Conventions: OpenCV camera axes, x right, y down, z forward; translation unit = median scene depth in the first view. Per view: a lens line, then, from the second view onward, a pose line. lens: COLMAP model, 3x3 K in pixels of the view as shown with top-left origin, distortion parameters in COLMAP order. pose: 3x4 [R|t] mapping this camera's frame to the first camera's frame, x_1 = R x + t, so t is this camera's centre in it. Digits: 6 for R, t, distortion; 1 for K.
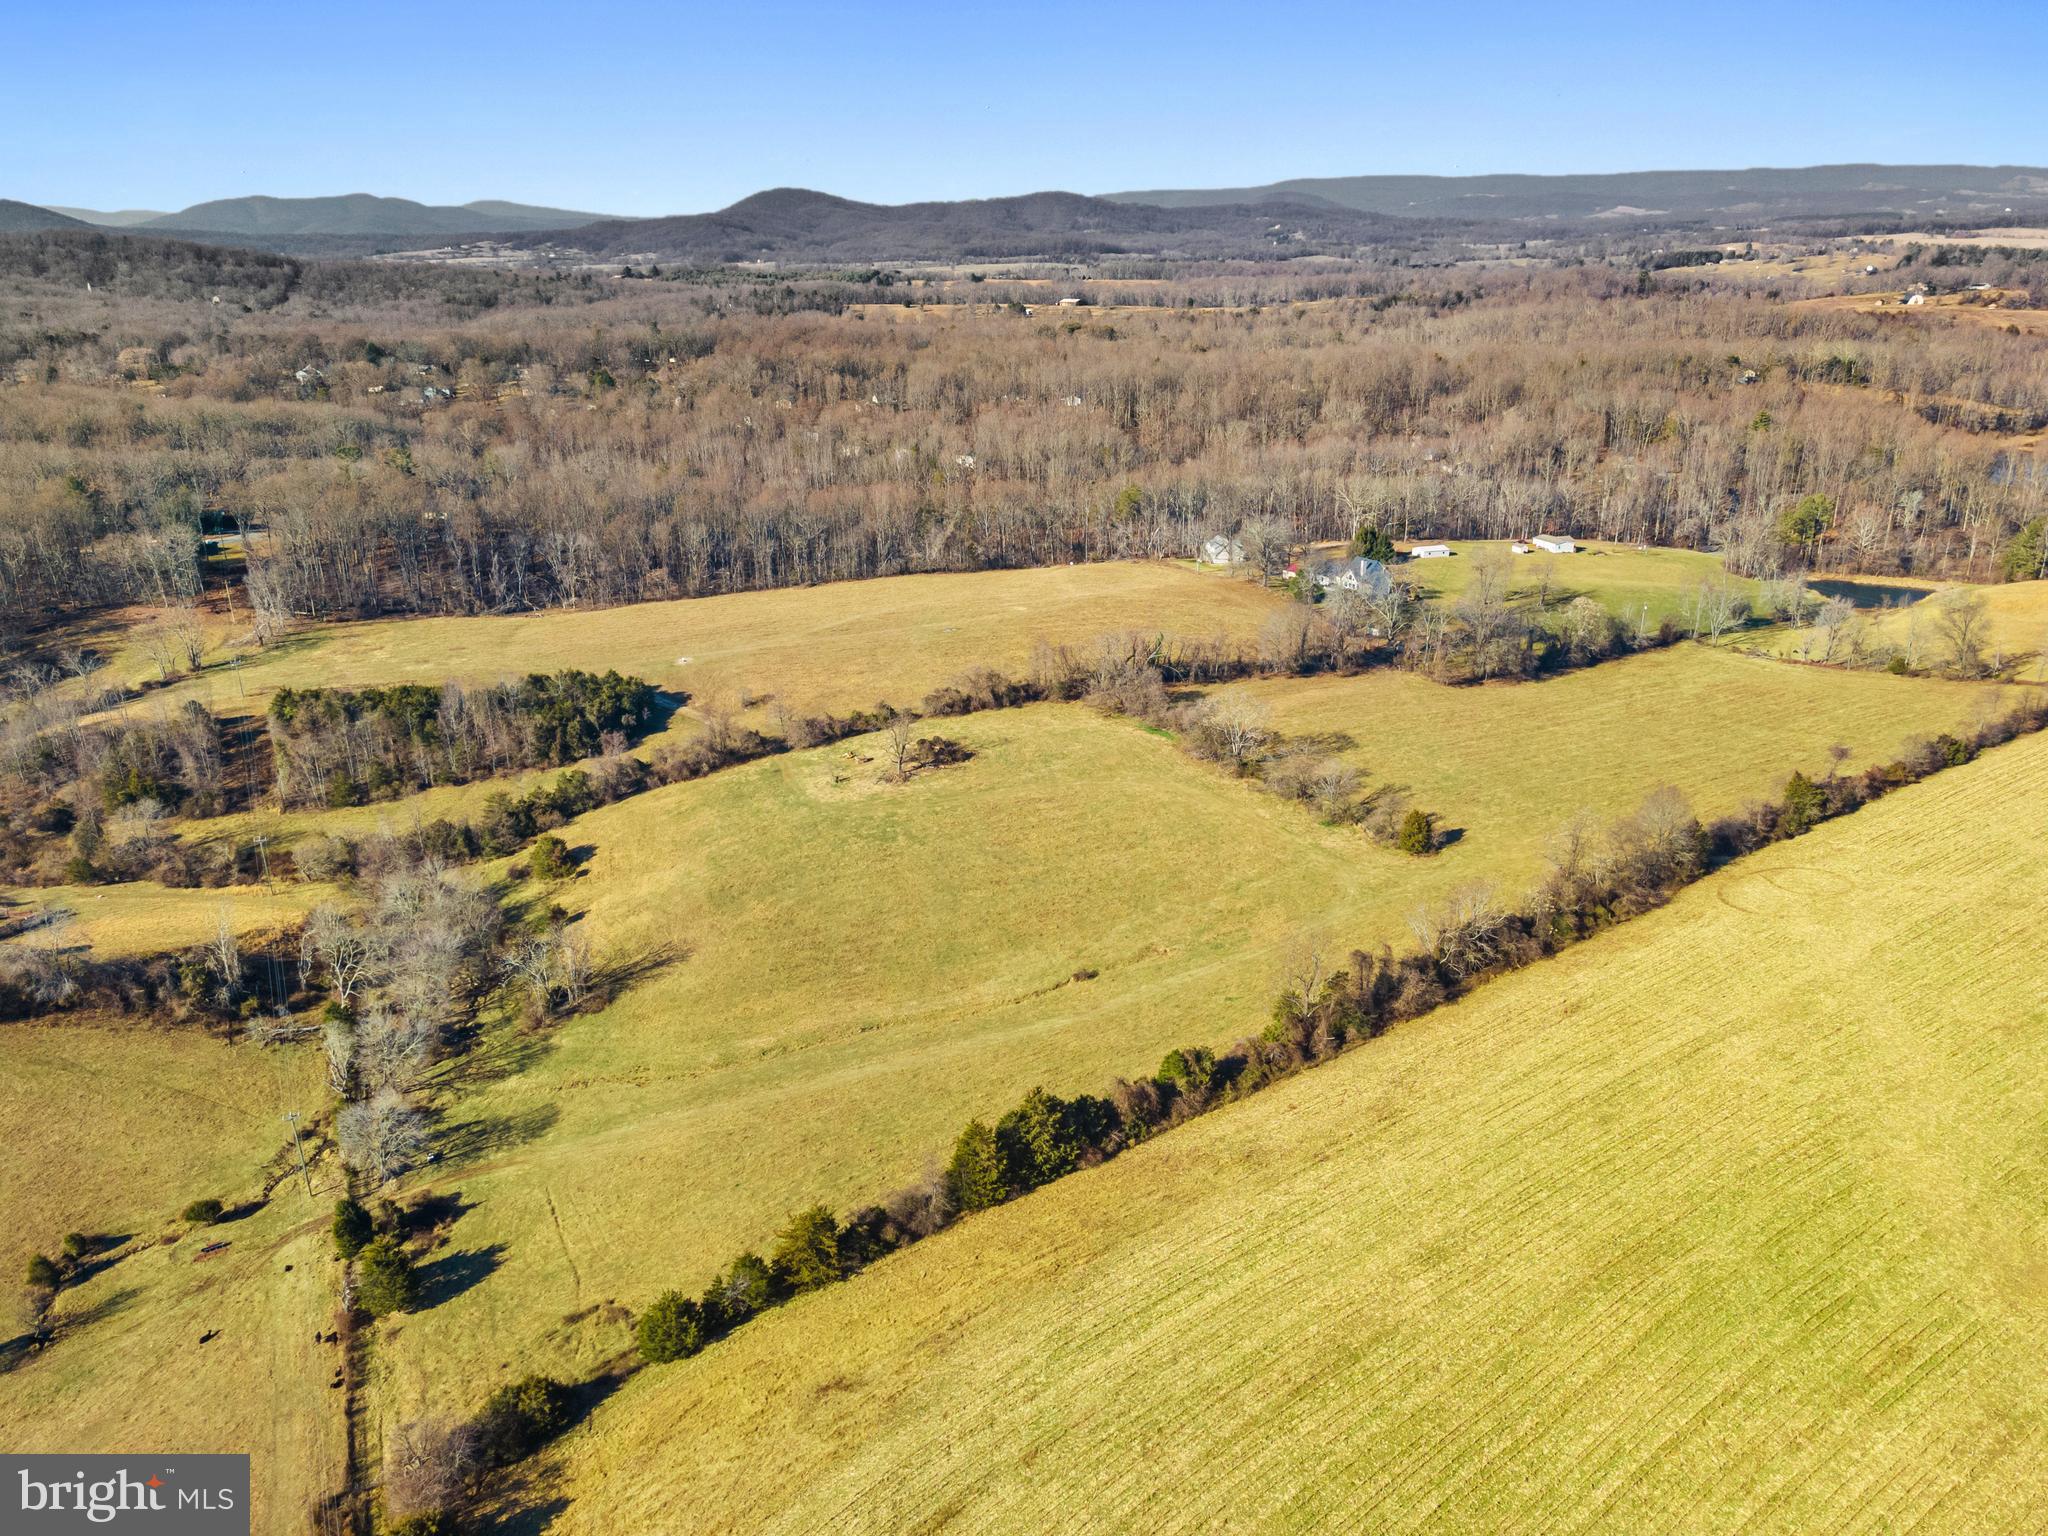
lens RADIAL K [[1476.4, 0, 990.1], [0, 1476.4, 758.0], [0, 0, 1]] dist [0.034877, 0.020916]
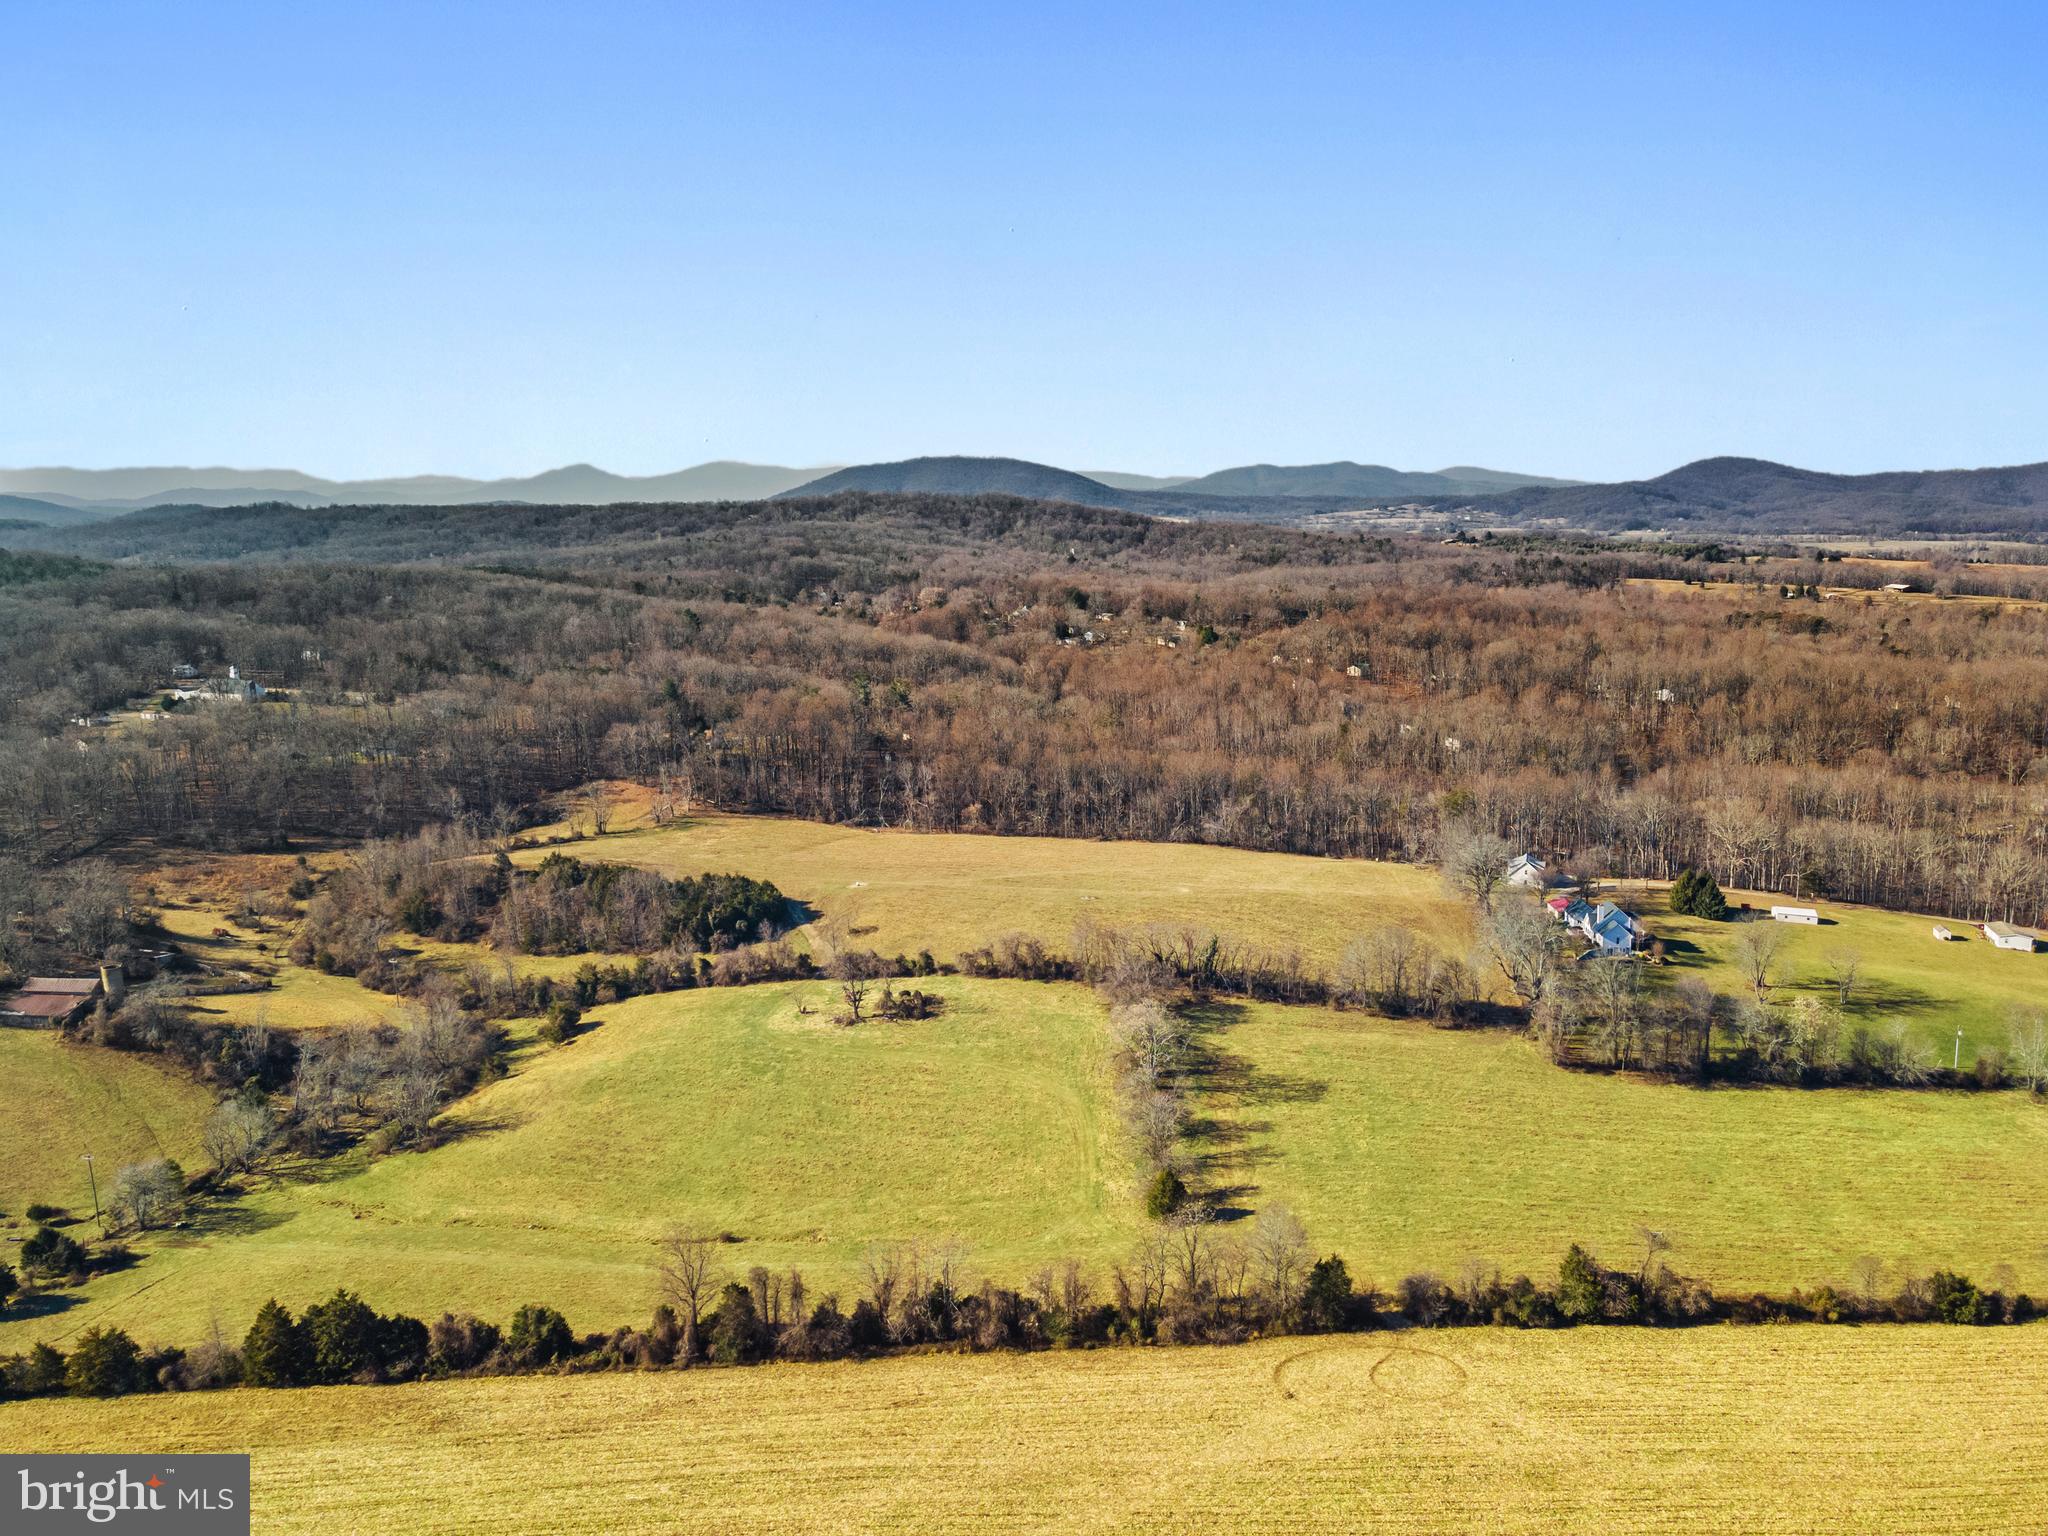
lens RADIAL K [[1476.4, 0, 1091.3], [0, 1476.4, 725.9], [0, 0, 1]] dist [0.034877, 0.020916]
pose [[0.846821, 0.107289, -0.520944, 0.563444], [-0.200841, 0.971434, -0.126409, -0.084834], [0.492500, 0.211673, 0.844179, 0.130427]]
